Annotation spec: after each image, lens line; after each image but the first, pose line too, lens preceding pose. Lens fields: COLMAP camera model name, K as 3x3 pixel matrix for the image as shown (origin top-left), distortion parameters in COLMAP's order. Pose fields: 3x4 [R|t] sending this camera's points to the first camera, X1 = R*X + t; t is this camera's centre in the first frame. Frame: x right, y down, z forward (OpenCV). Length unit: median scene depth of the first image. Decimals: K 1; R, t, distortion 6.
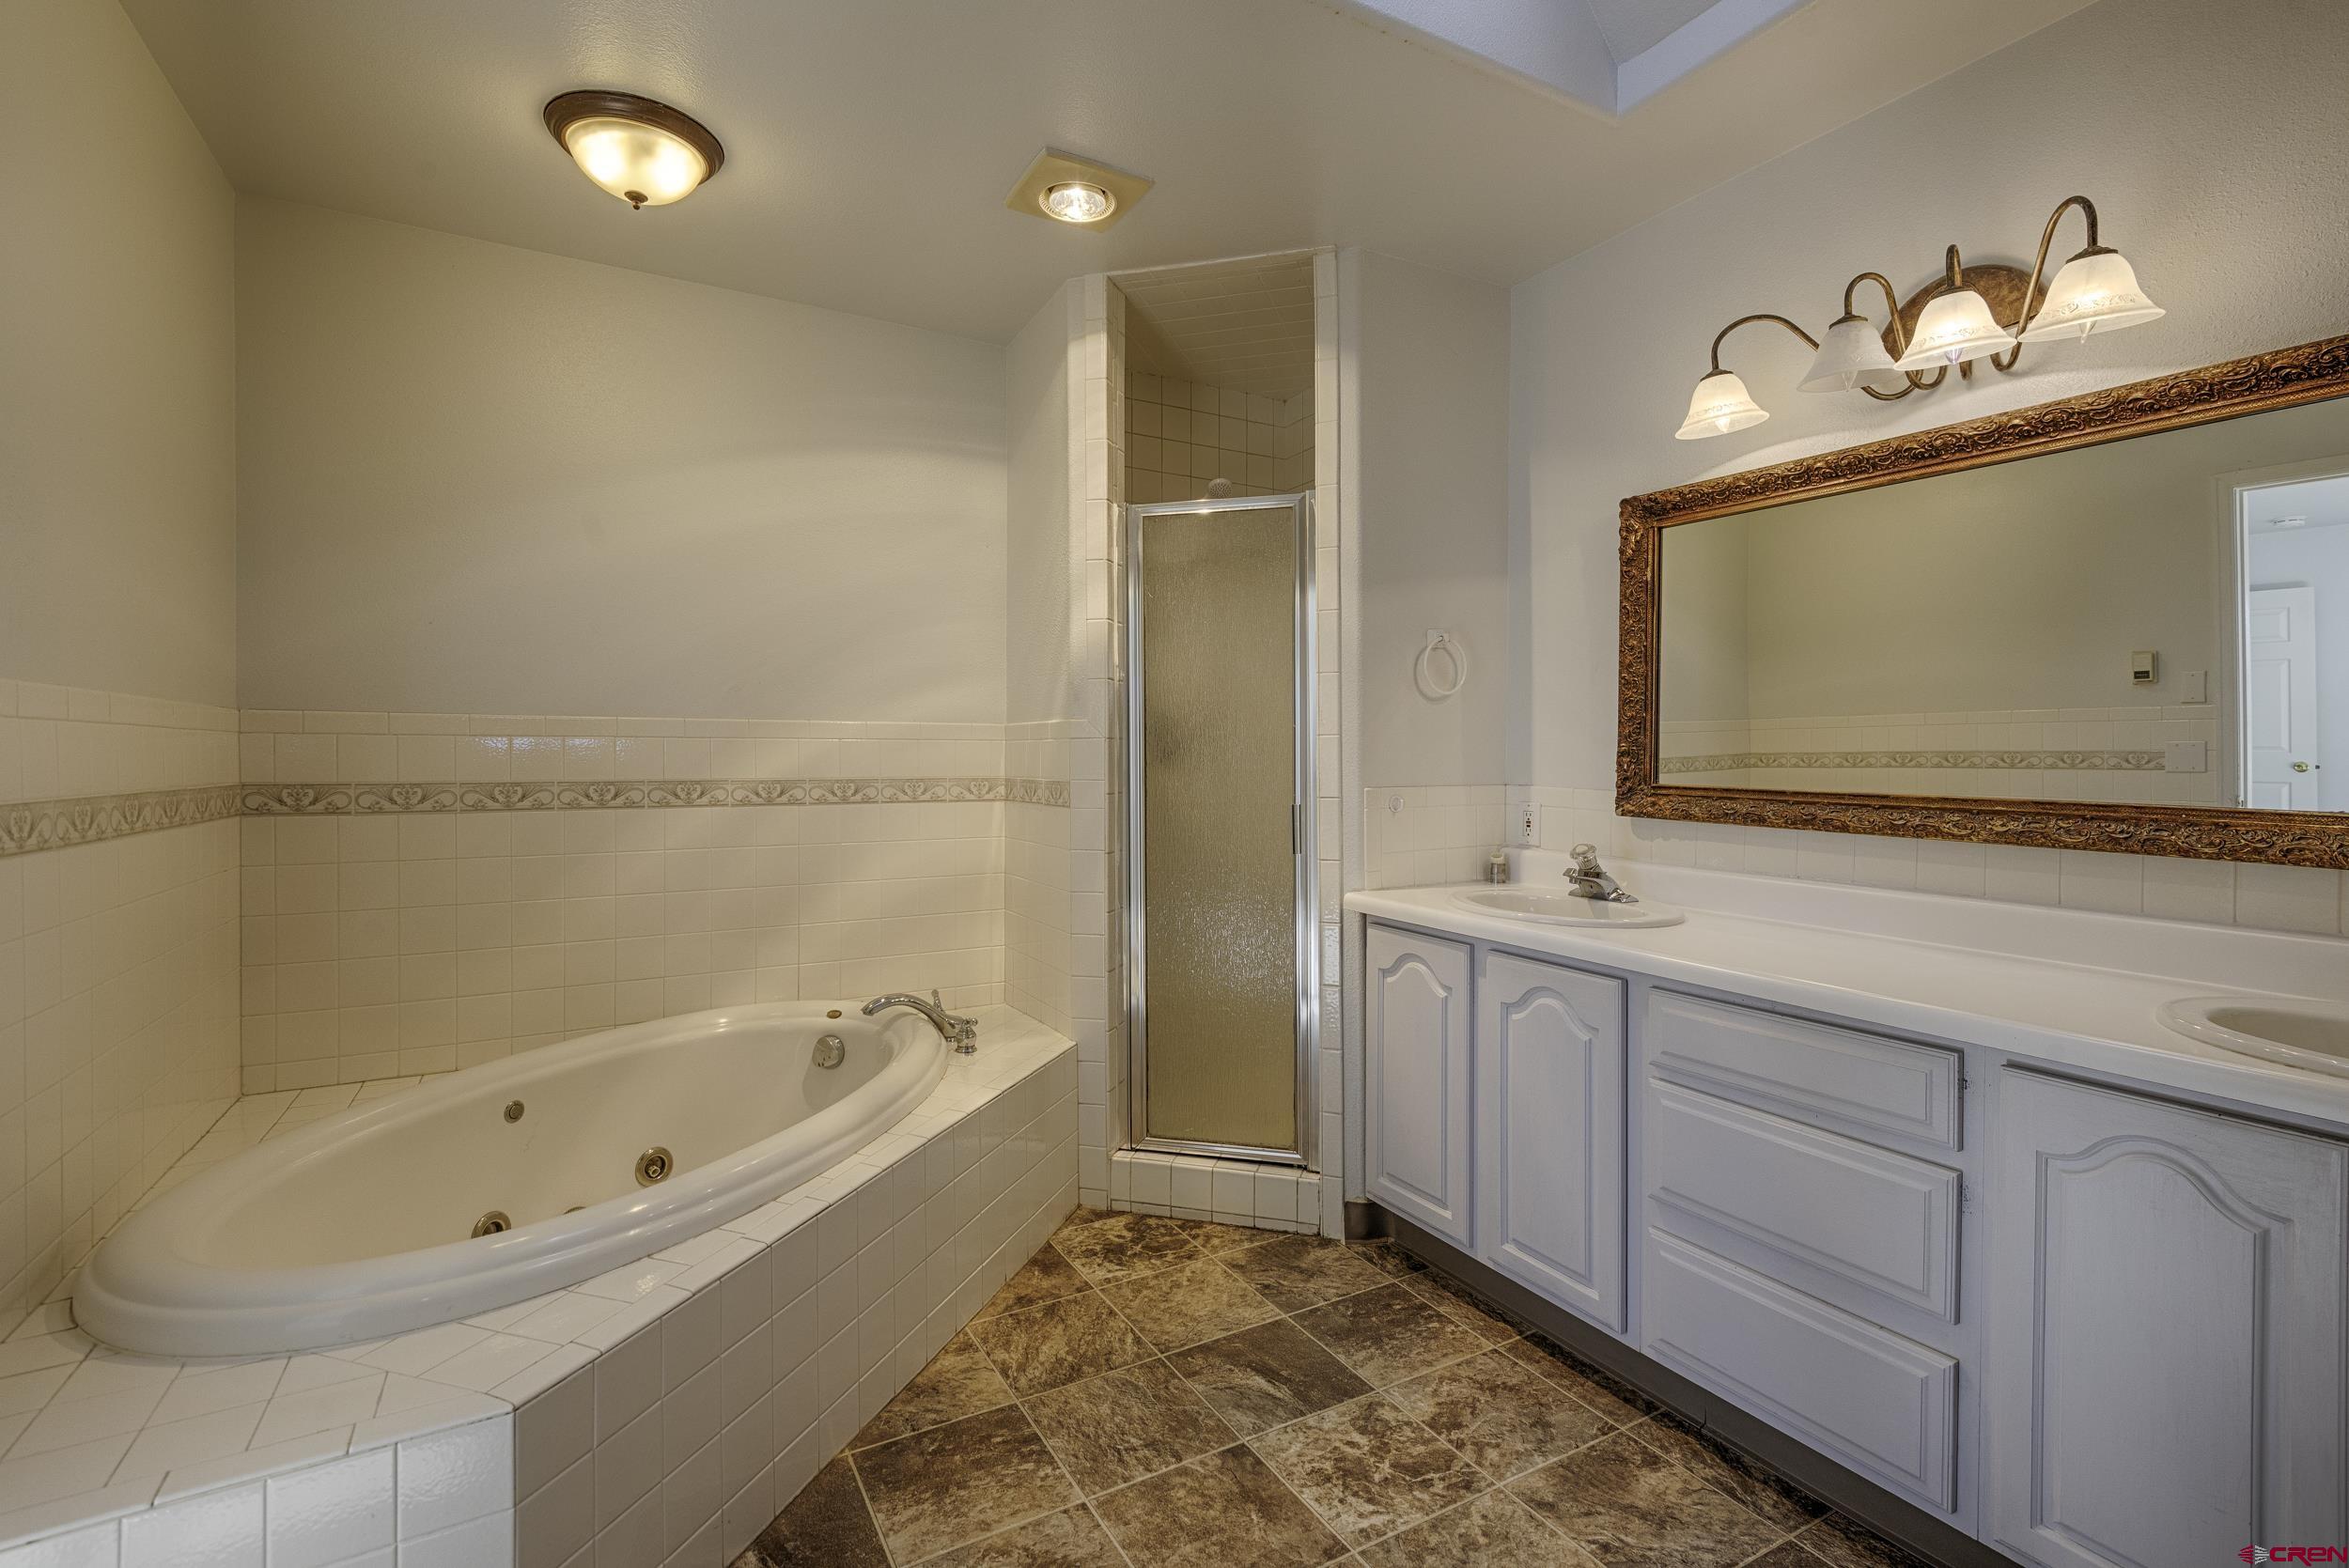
lens RADIAL K [[1063.9, 0, 1186.6], [0, 1063.9, 770.1], [0, 0, 1]] dist [0.030489, -0.014582]
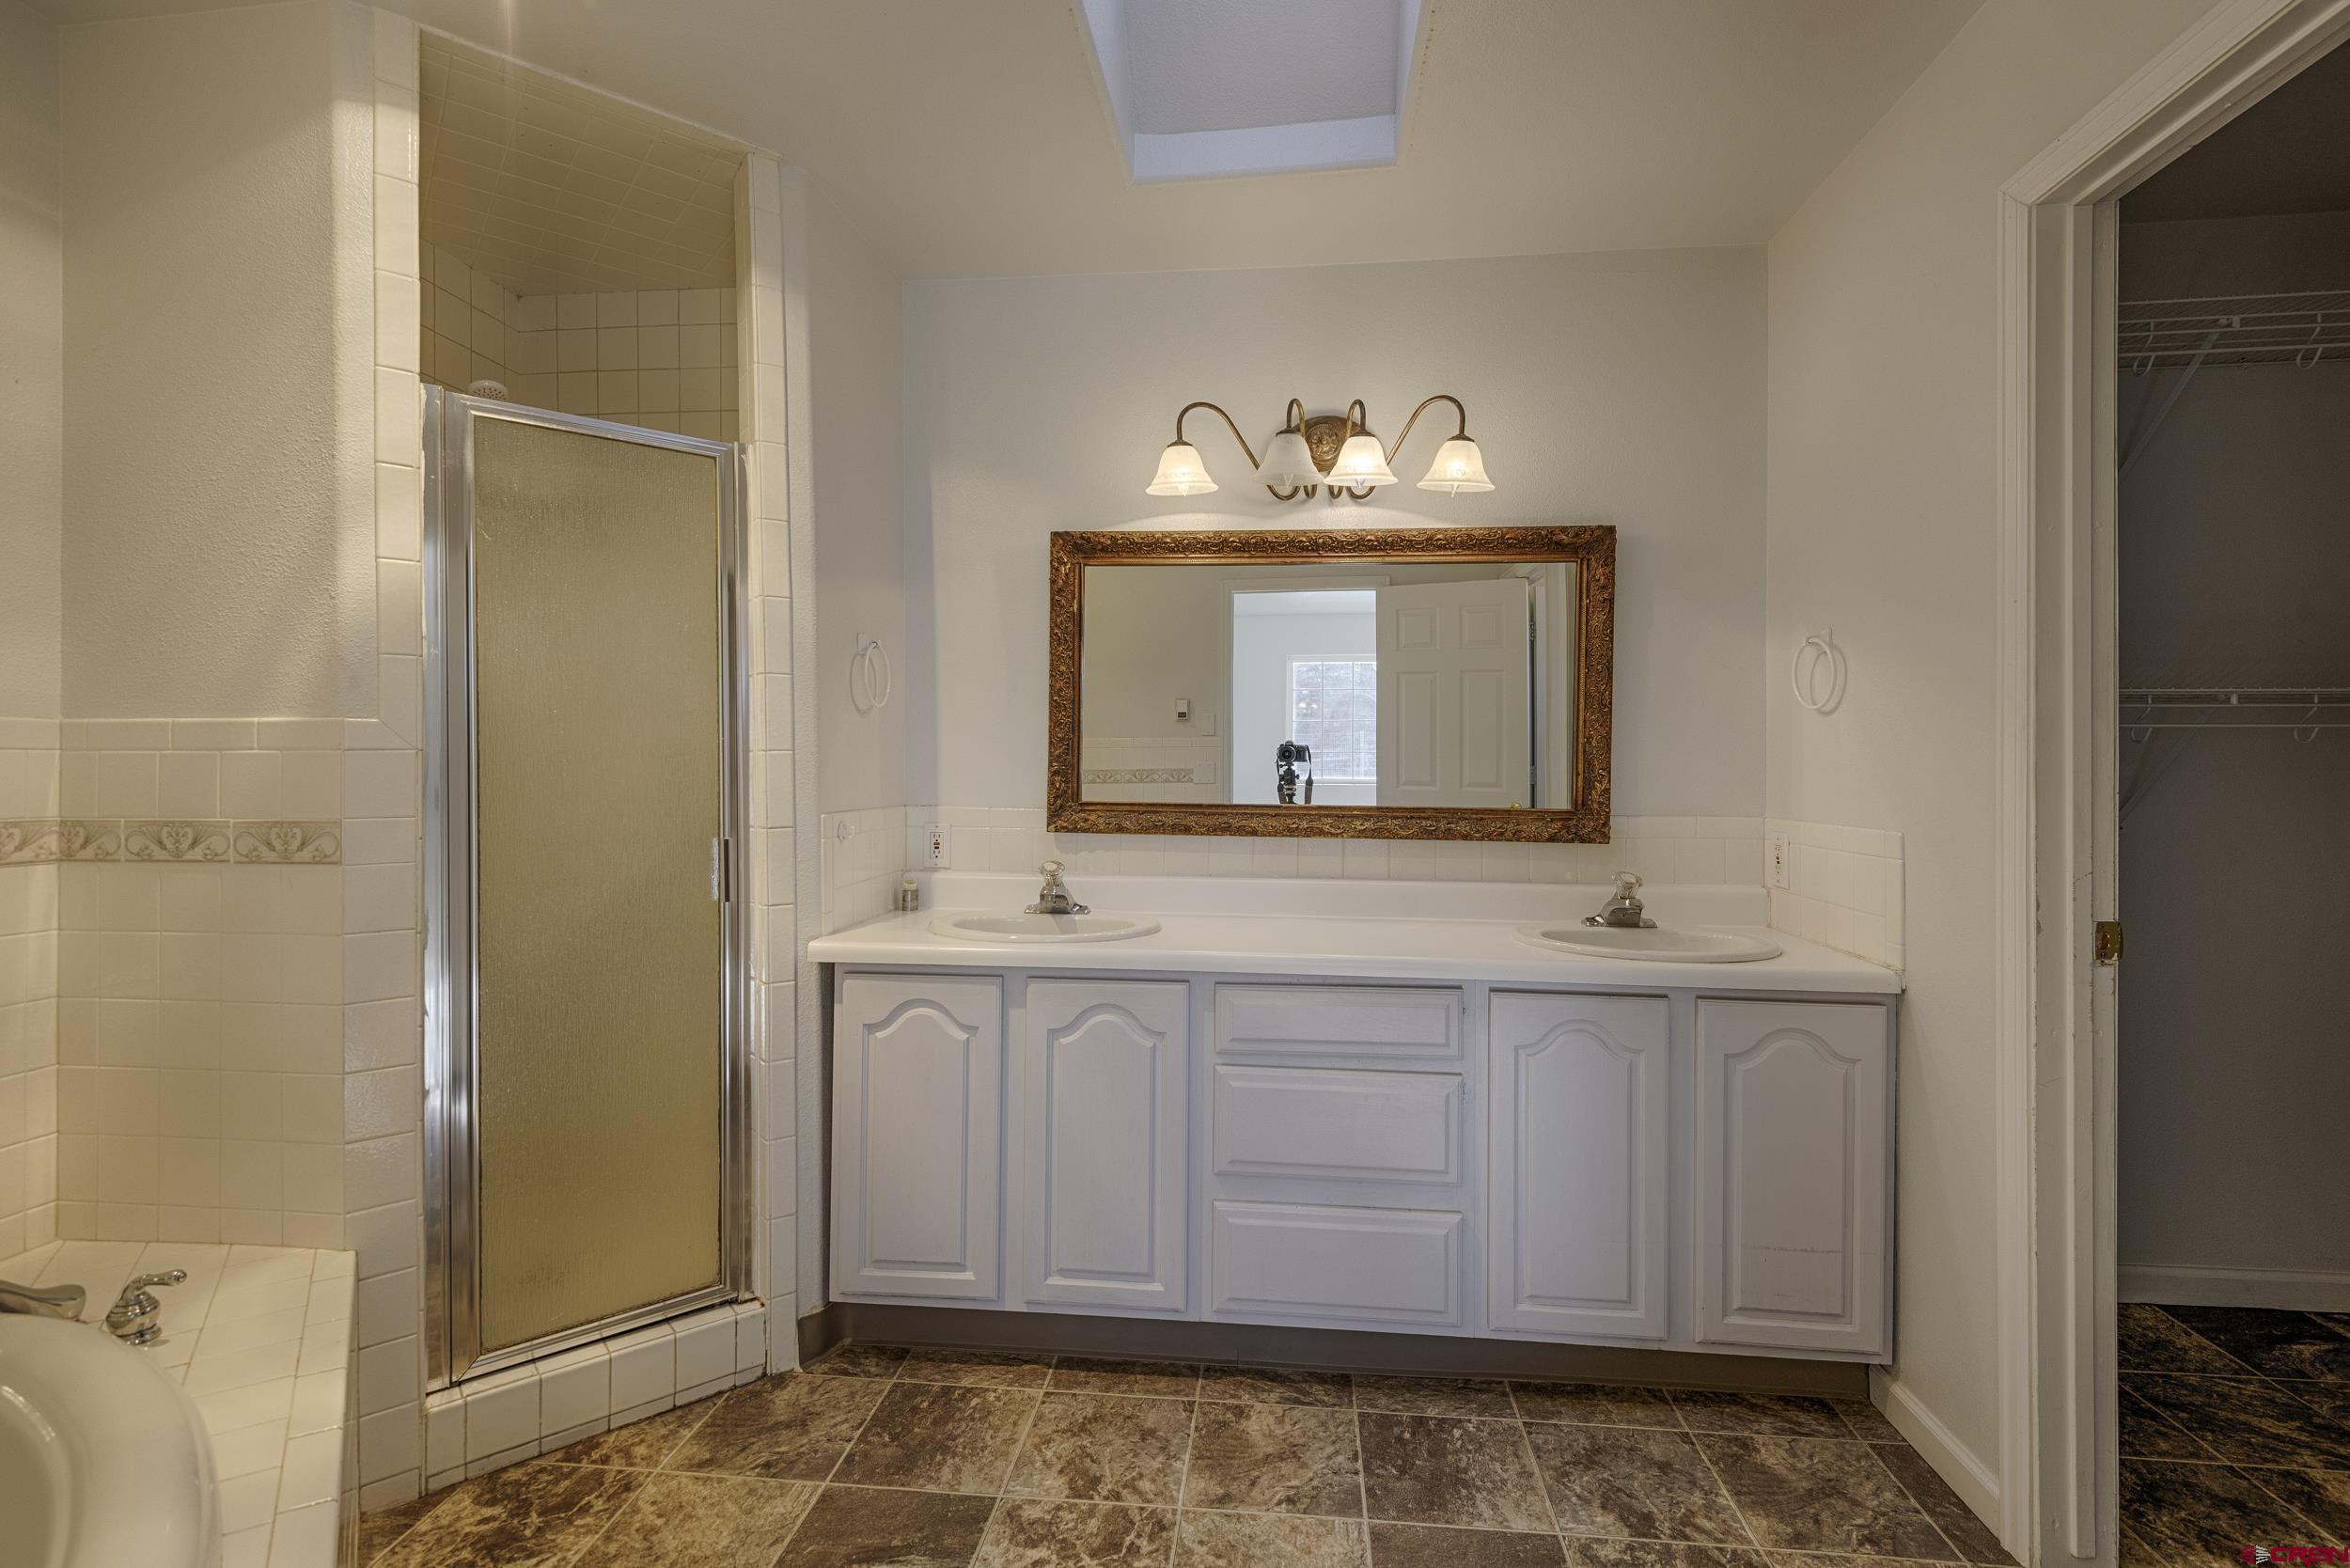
lens RADIAL K [[1064.5, 0, 1189.6], [0, 1064.5, 767.1], [0, 0, 1]] dist [0.030489, -0.014582]
pose [[0.586351, 0.001718, 0.810055, -0.396551], [0.011095, 0.999887, -0.010152, -0.009786], [-0.809981, 0.014941, 0.586266, 0.305602]]
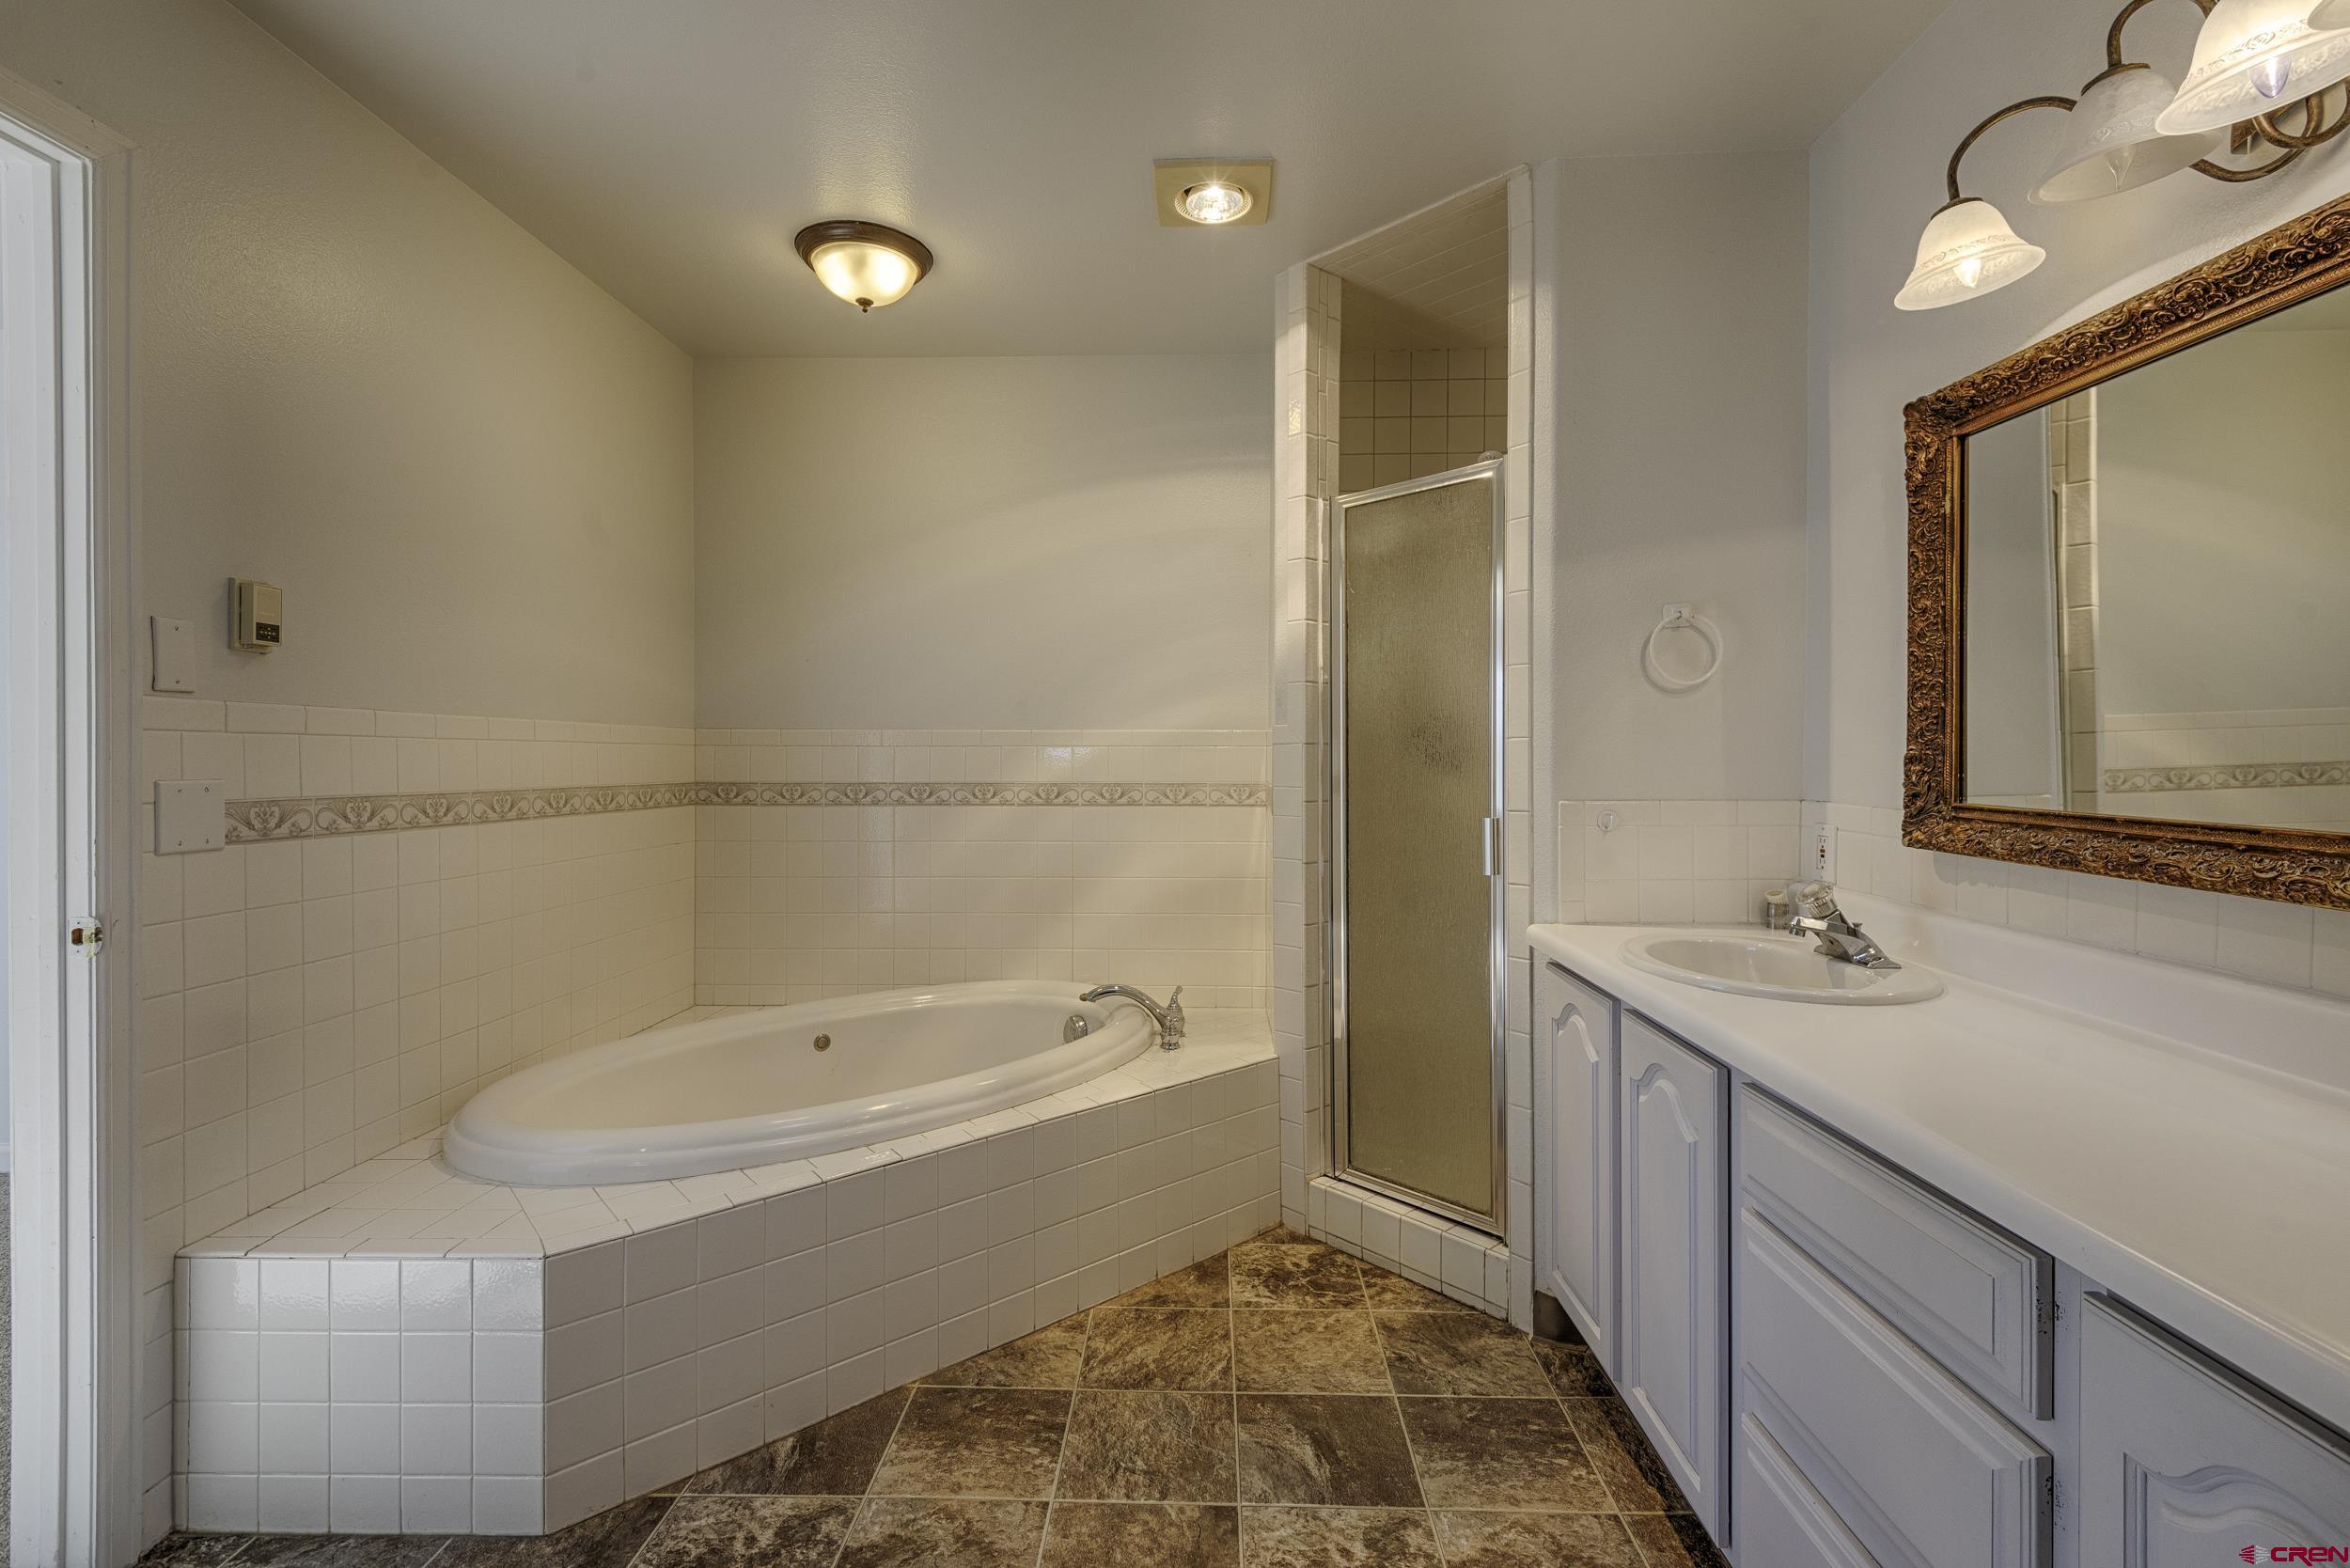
lens RADIAL K [[1064.5, 0, 1187.0], [0, 1064.5, 768.4], [0, 0, 1]] dist [0.030489, -0.014582]
pose [[0.854987, 0.003822, -0.518635, 0.403530], [-0.006026, 0.999979, -0.002564, -0.005321], [0.518614, 0.005318, 0.854992, 0.148518]]
